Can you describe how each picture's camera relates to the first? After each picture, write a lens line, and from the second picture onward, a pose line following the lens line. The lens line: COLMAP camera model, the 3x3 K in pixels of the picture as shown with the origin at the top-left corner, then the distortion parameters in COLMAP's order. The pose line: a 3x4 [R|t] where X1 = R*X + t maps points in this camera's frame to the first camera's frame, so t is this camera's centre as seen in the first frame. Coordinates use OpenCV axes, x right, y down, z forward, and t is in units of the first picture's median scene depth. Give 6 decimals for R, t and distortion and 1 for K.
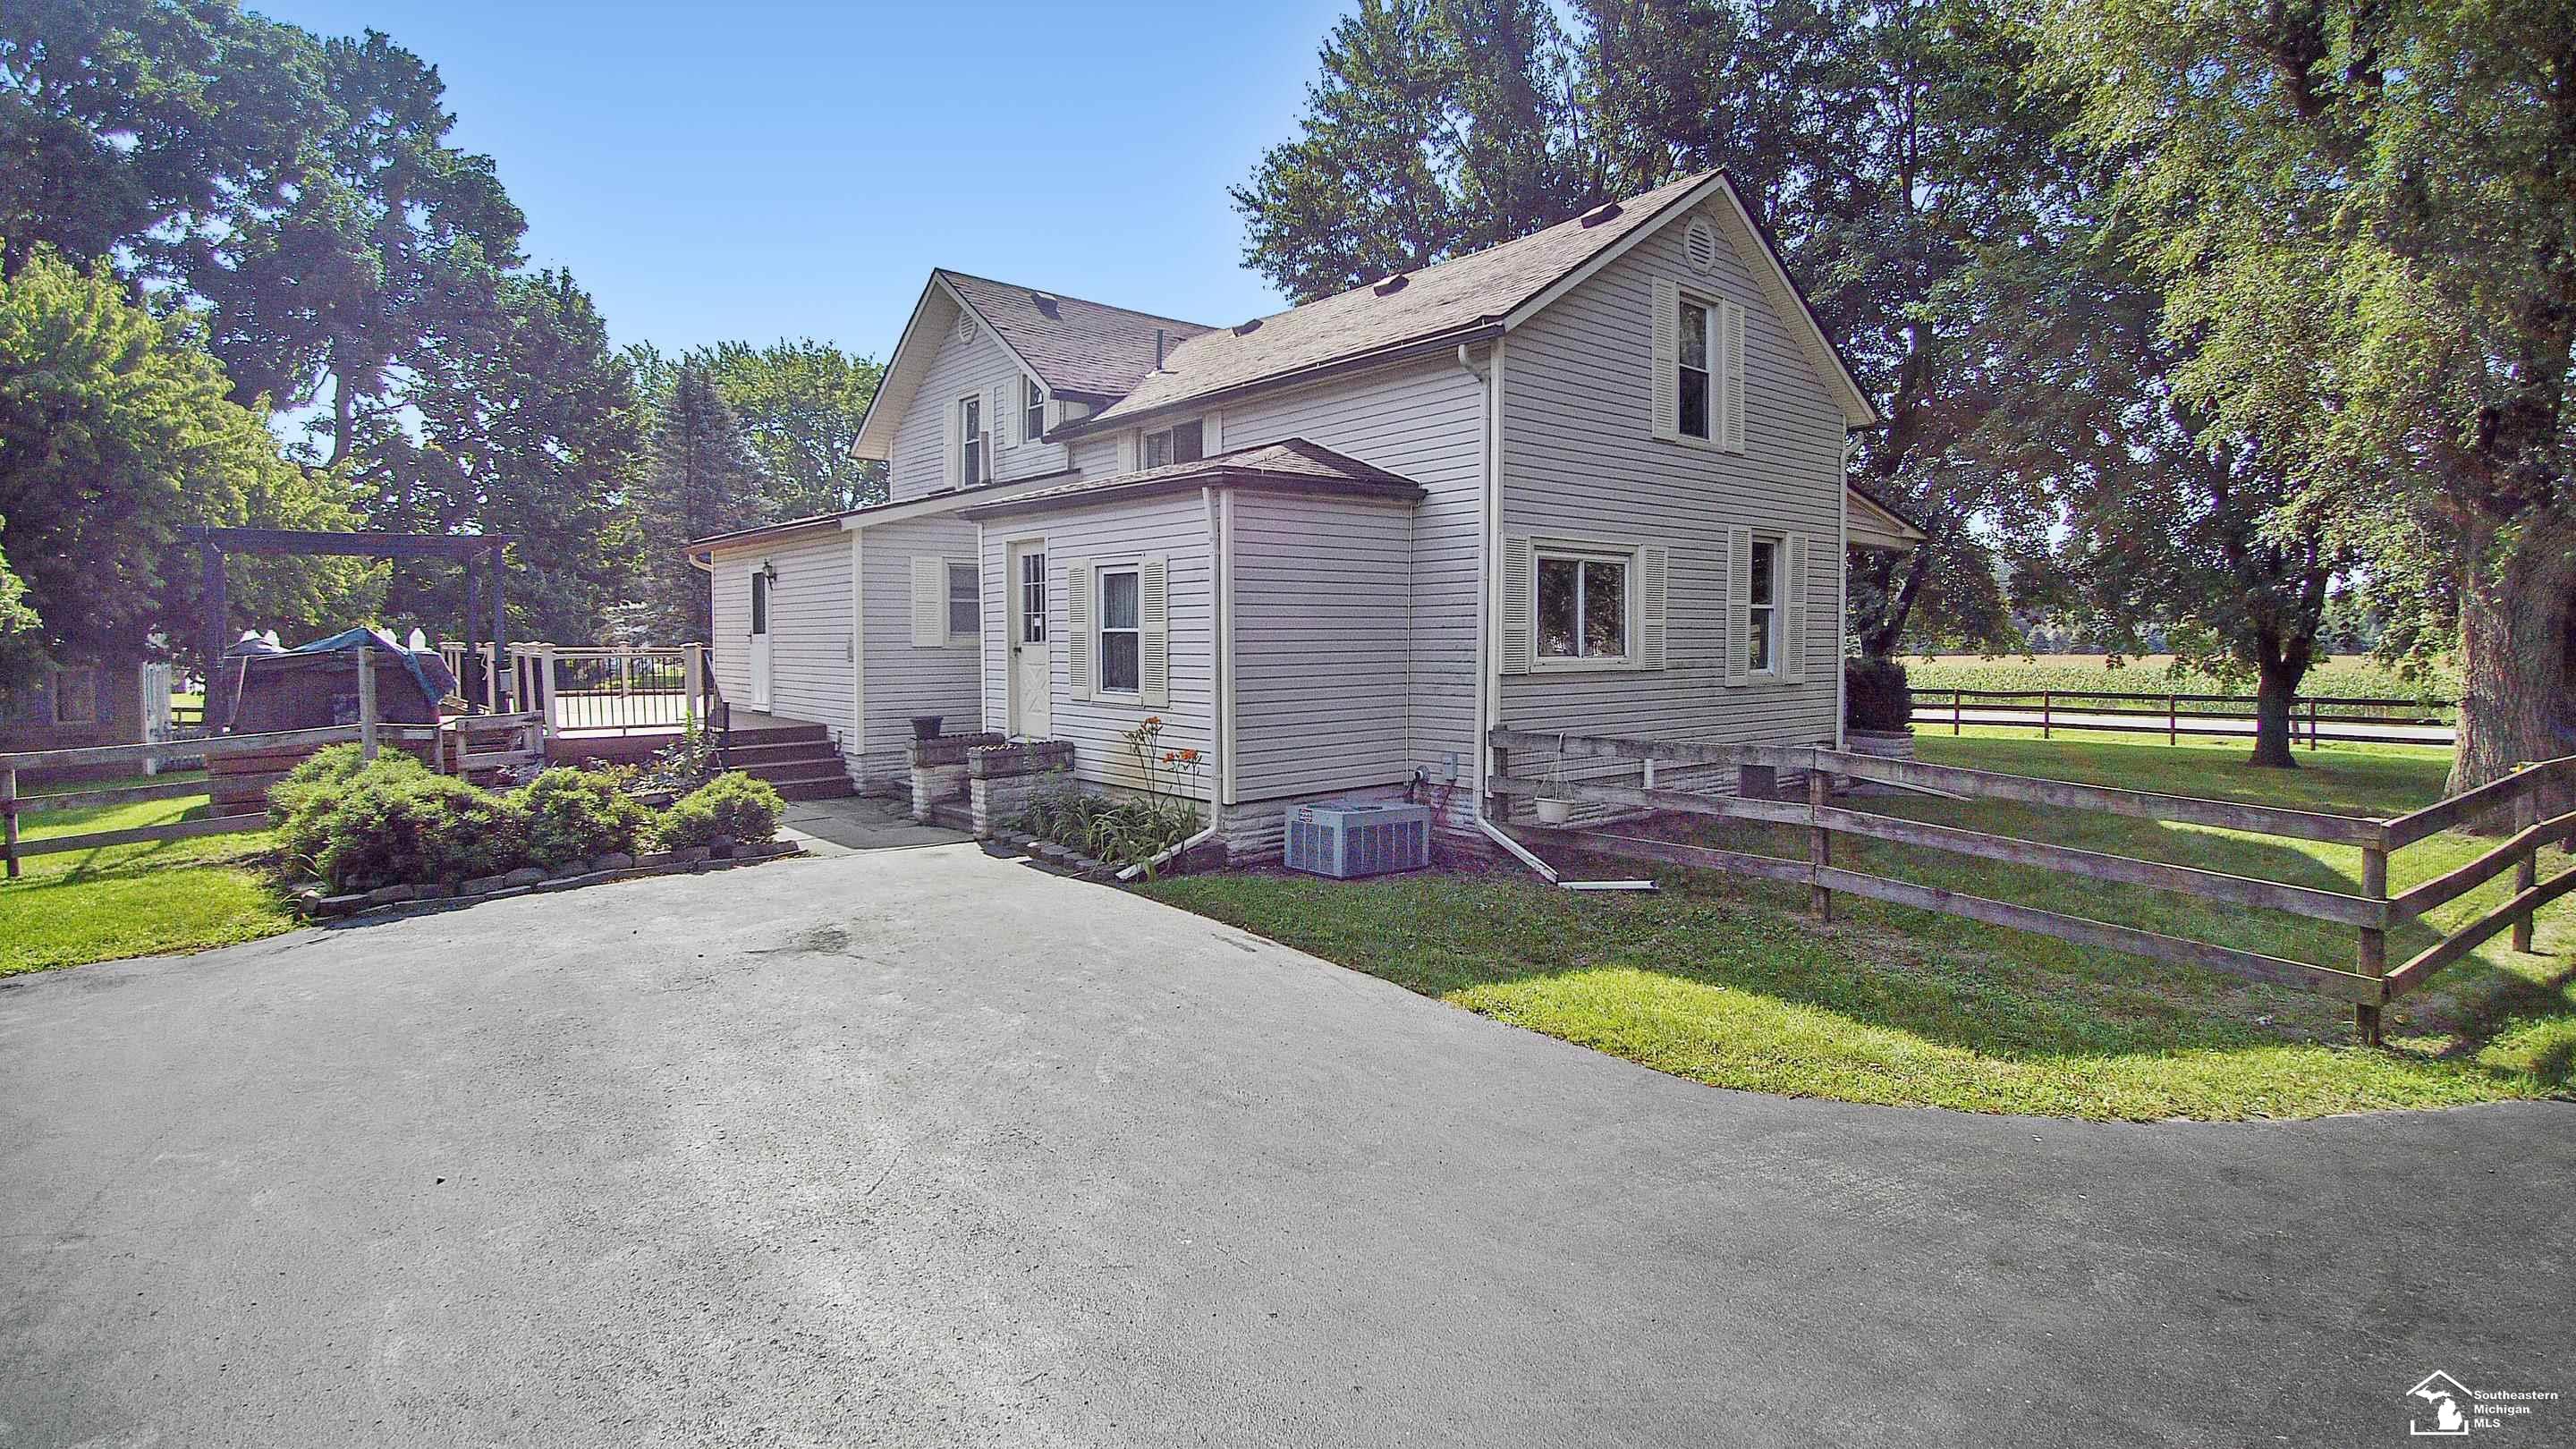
lens RADIAL K [[1226.7, 0, 1305.2], [0, 1226.7, 713.1], [0, 0, 1]] dist [-0.025082, -0.020307]
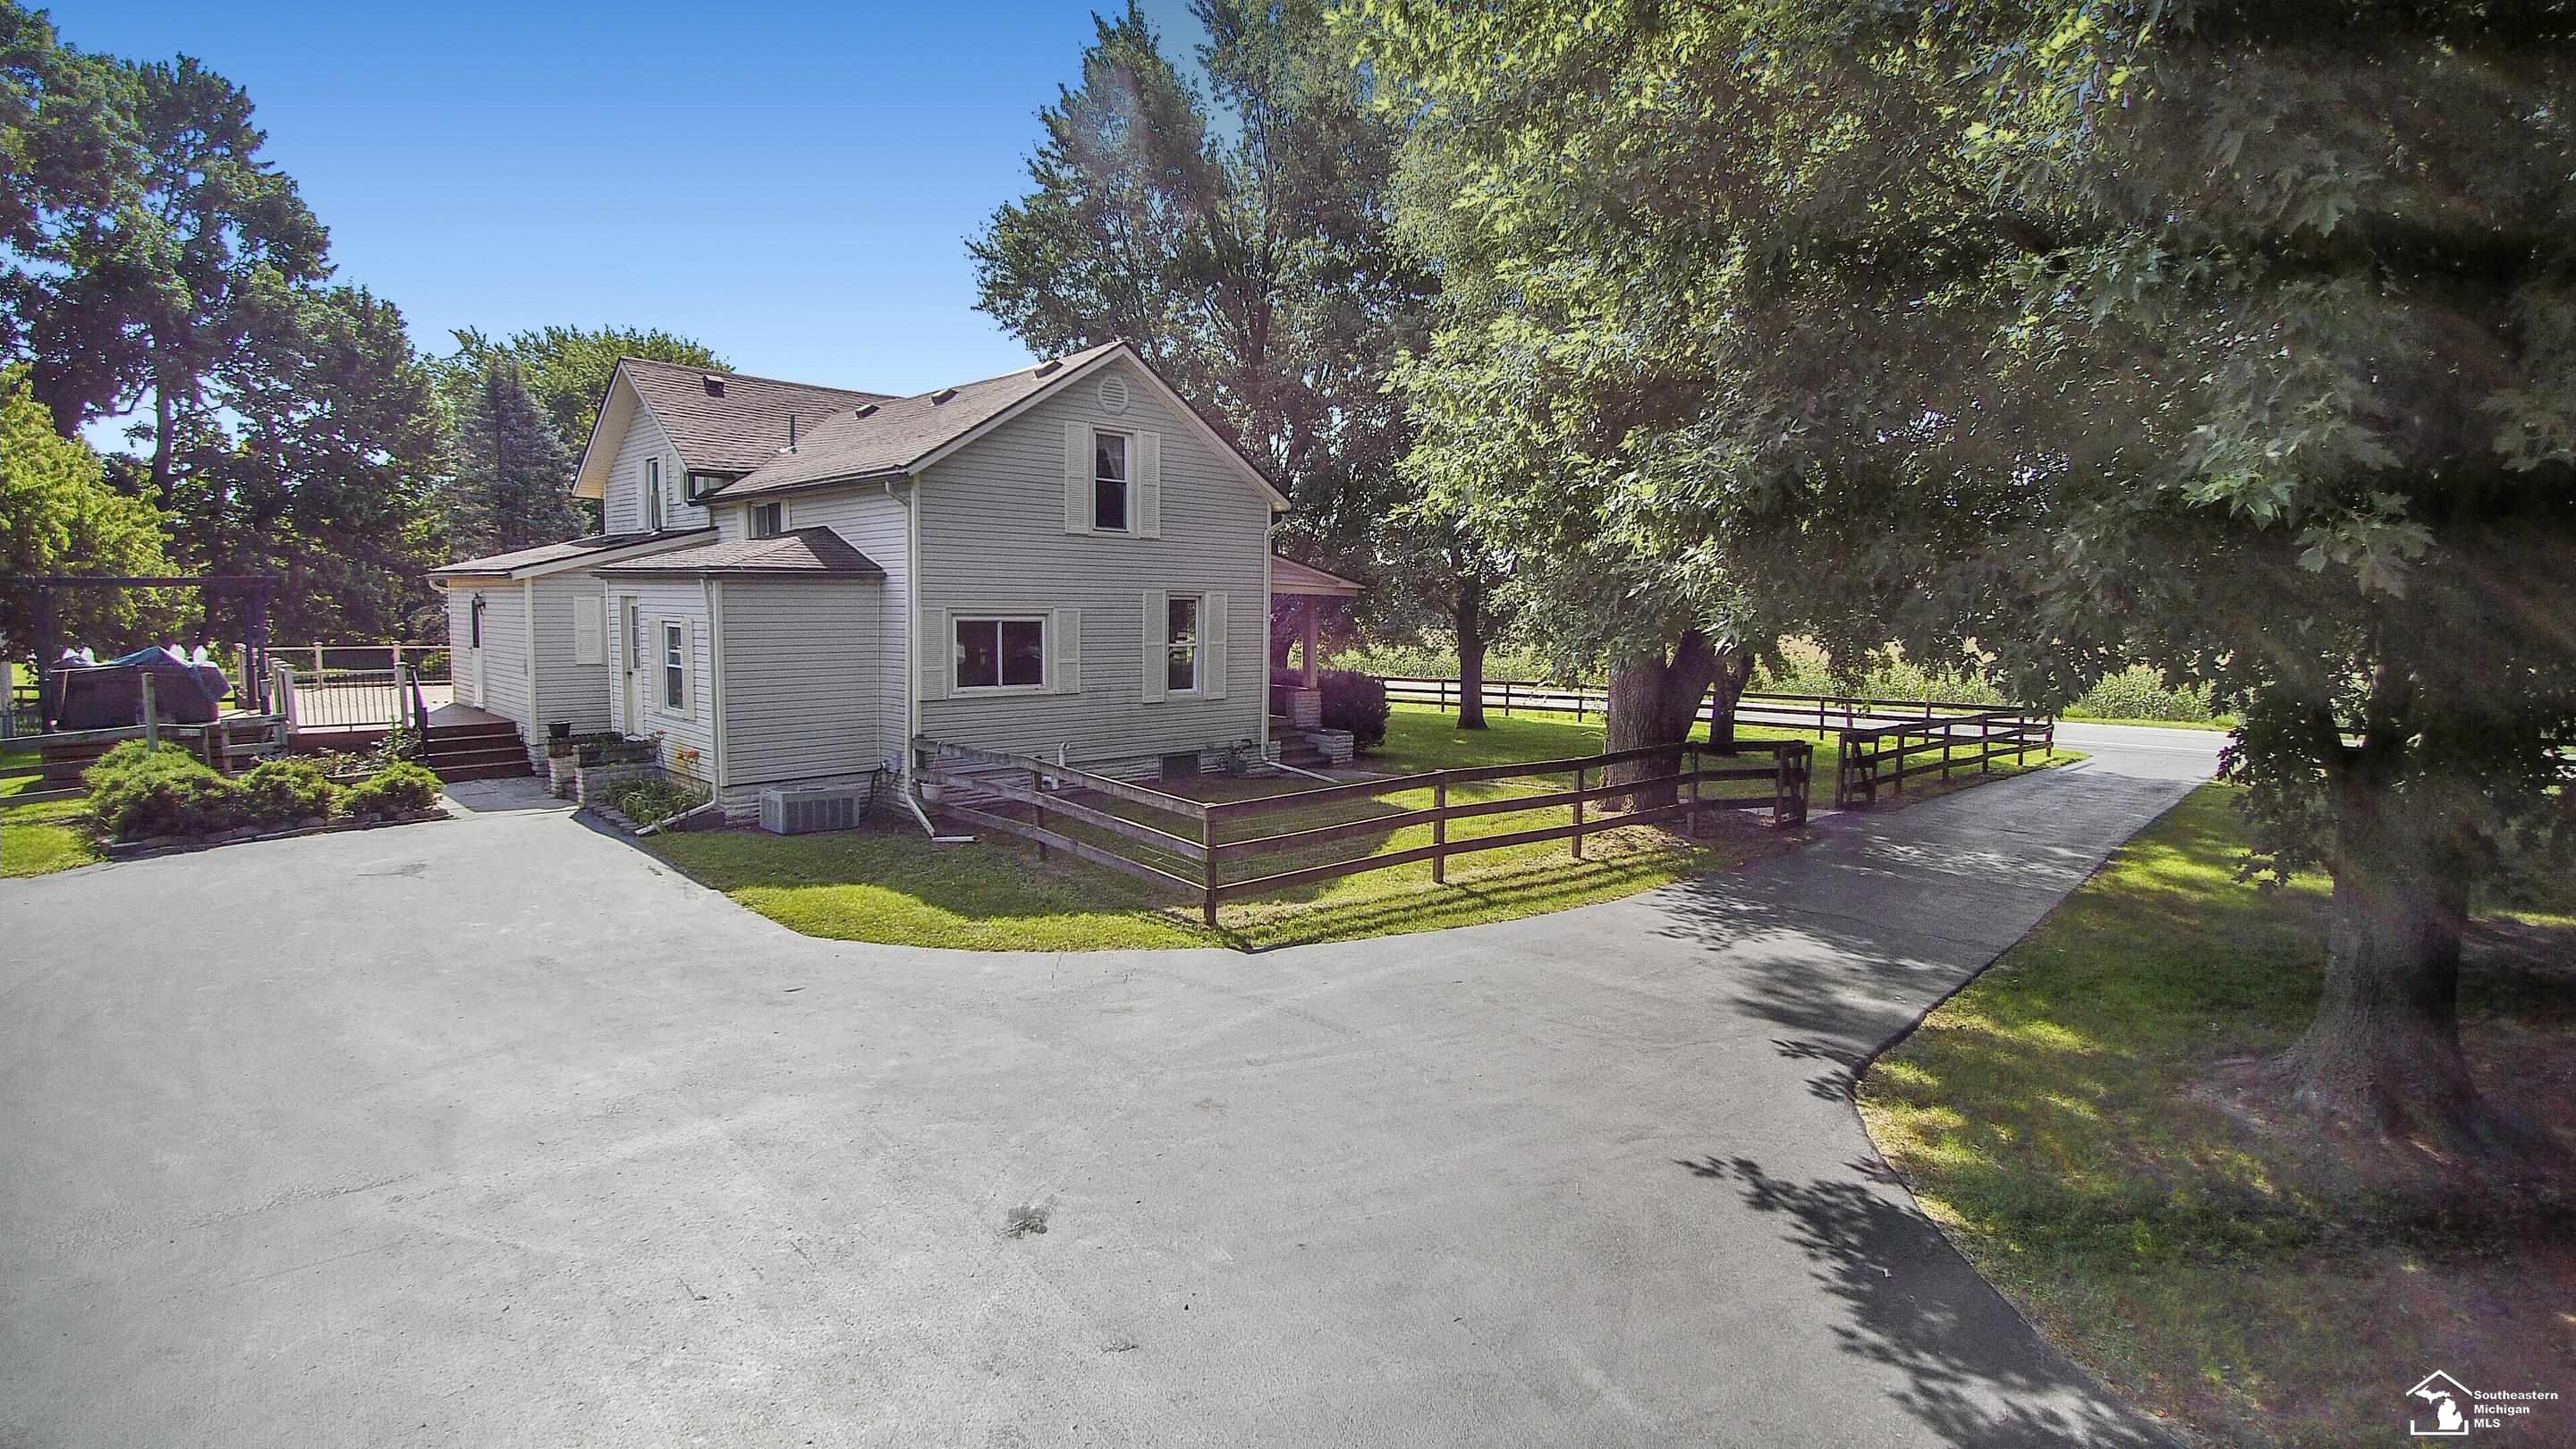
lens RADIAL K [[1206.1, 0, 1285.2], [0, 1206.1, 747.7], [0, 0, 1]] dist [-0.025006, -0.016360]
pose [[0.997215, 0.007219, 0.074225, 0.429126], [-0.011382, 0.998376, 0.055816, -0.053213], [-0.073702, -0.056505, 0.995678, -0.442284]]
